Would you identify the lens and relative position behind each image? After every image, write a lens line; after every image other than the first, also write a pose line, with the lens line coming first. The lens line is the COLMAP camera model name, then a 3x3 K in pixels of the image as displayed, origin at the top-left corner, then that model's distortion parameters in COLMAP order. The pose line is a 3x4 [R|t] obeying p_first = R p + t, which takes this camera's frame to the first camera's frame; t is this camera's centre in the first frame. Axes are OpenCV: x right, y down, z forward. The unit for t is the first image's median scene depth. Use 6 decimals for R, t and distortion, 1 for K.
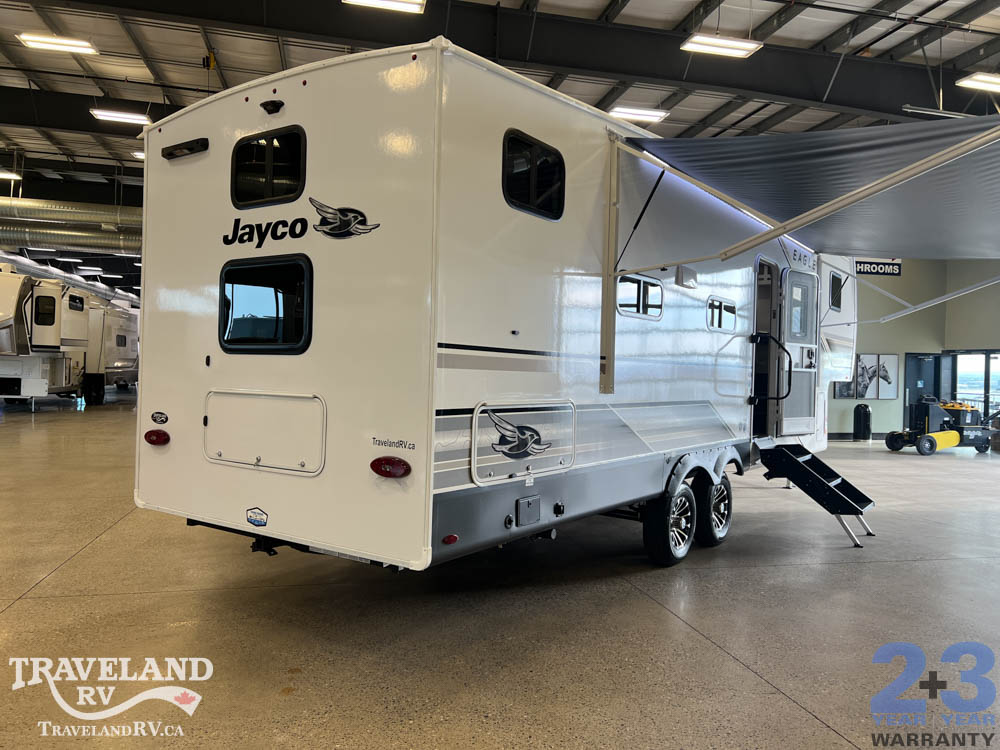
lens RADIAL K [[735.8, 0, 494.0], [0, 735.8, 375.5], [0, 0, 1]] dist [0.039141, -0.040346]
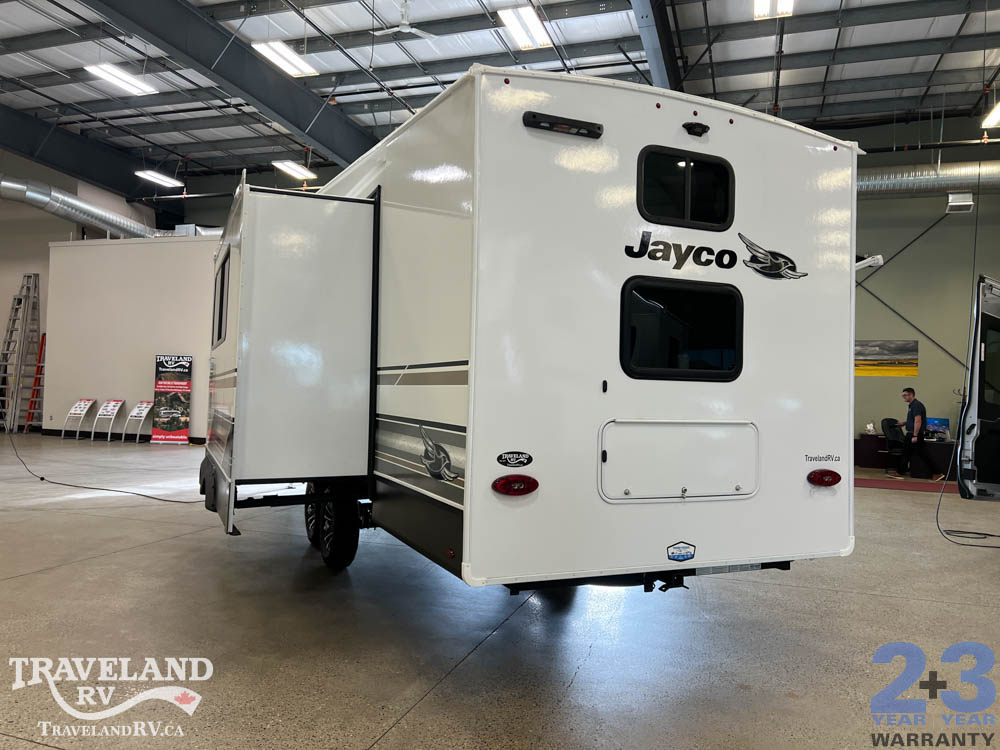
lens RADIAL K [[735.8, 0, 492.2], [0, 735.8, 373.2], [0, 0, 1]] dist [0.039141, -0.040346]
pose [[0.545590, 0.009647, 0.837997, -1.268743], [-0.006335, 0.999953, -0.007387, -0.030272], [-0.838029, -0.001279, 0.545625, 0.692115]]
